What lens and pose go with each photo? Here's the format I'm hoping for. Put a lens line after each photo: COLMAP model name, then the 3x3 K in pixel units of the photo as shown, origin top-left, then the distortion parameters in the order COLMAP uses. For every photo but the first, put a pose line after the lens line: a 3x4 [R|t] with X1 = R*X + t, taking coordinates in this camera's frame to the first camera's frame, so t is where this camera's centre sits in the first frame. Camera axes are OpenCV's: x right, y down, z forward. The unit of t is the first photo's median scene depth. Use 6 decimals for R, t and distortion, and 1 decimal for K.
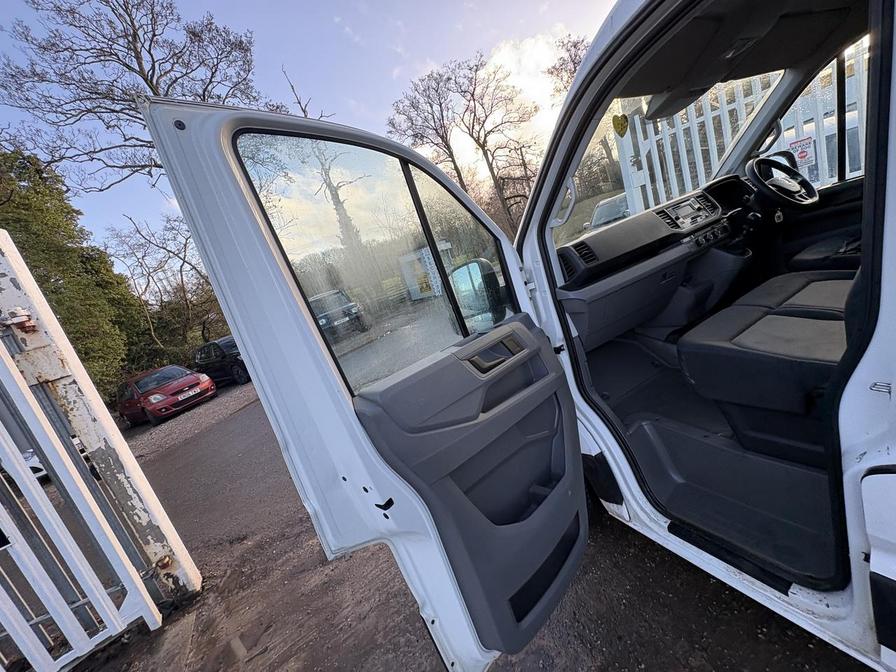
lens RADIAL K [[355.7, 0, 448.0], [0, 355.7, 336.0], [0, 0, 1]] dist [0.001690, -0.000604]
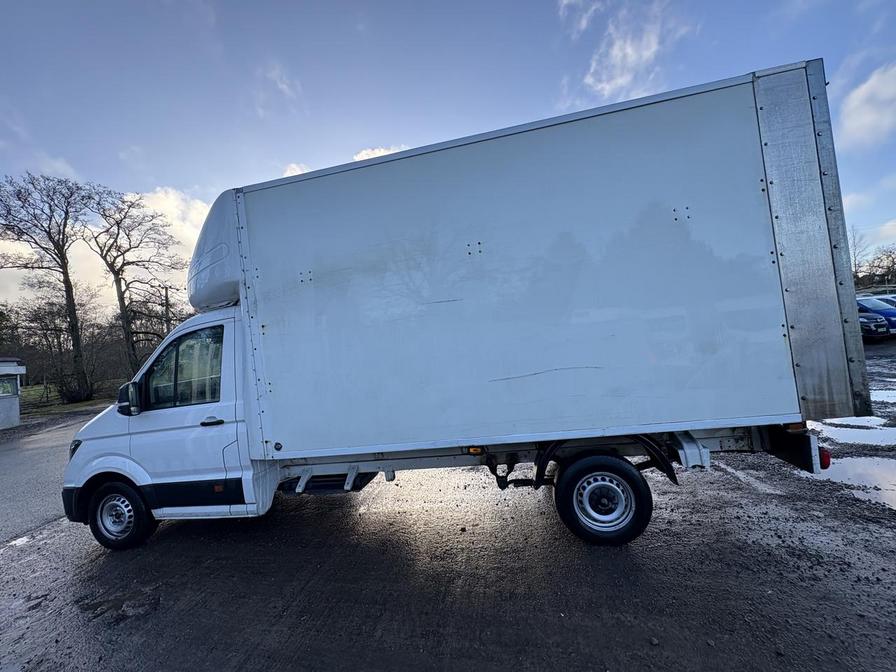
lens RADIAL K [[359.5, 0, 448.0], [0, 359.5, 336.0], [0, 0, 1]] dist [-0.001237, 0.000034]
pose [[0.612529, 0.269138, 0.743218, -0.269571], [0.070210, 0.918008, -0.390298, 0.385661], [-0.787324, 0.291250, 0.543410, -1.446476]]
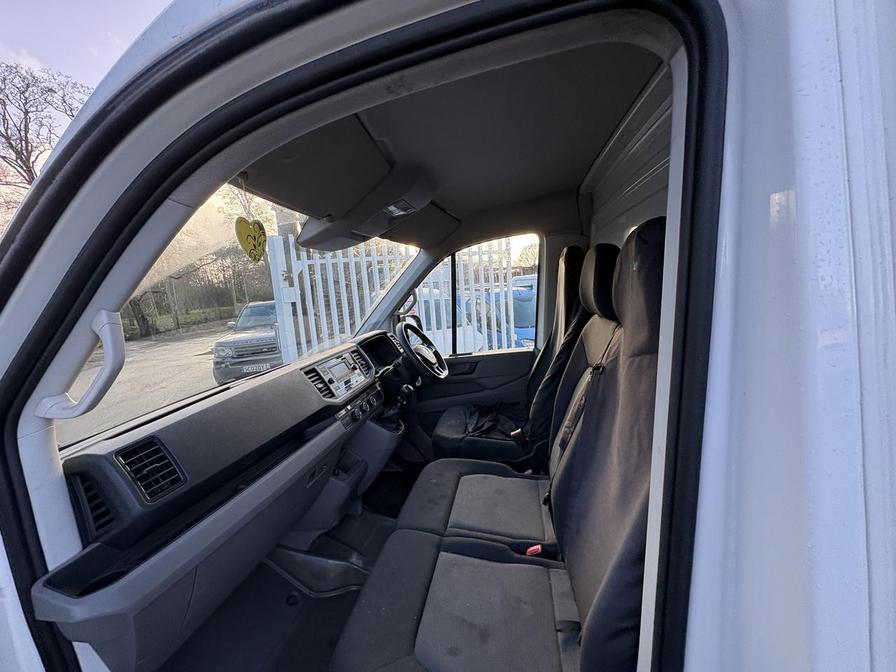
lens RADIAL K [[359.5, 0, 448.0], [0, 359.5, 336.0], [0, 0, 1]] dist [-0.001237, 0.000034]
pose [[0.612608, 0.164589, 0.773060, 0.178118], [0.049403, 0.968192, -0.245282, -0.197713], [-0.788841, 0.188453, 0.584991, 0.313284]]
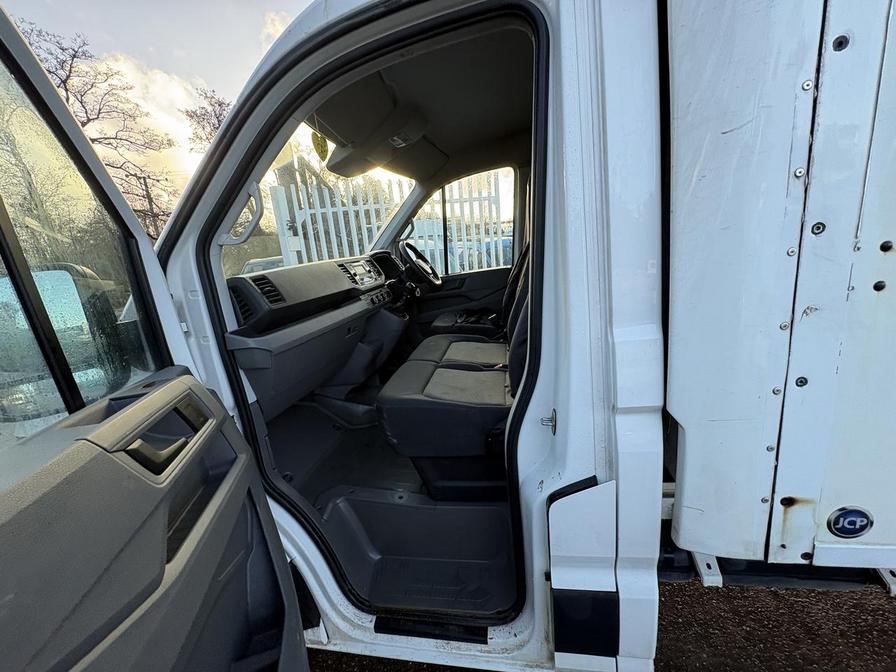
lens RADIAL K [[355.7, 0, 448.0], [0, 355.7, 336.0], [0, 0, 1]] dist [0.001690, -0.000604]
pose [[0.606262, 0.064691, 0.792630, 0.015910], [0.076345, 0.987348, -0.138978, -0.000788], [-0.791592, 0.144770, 0.593653, 0.192258]]
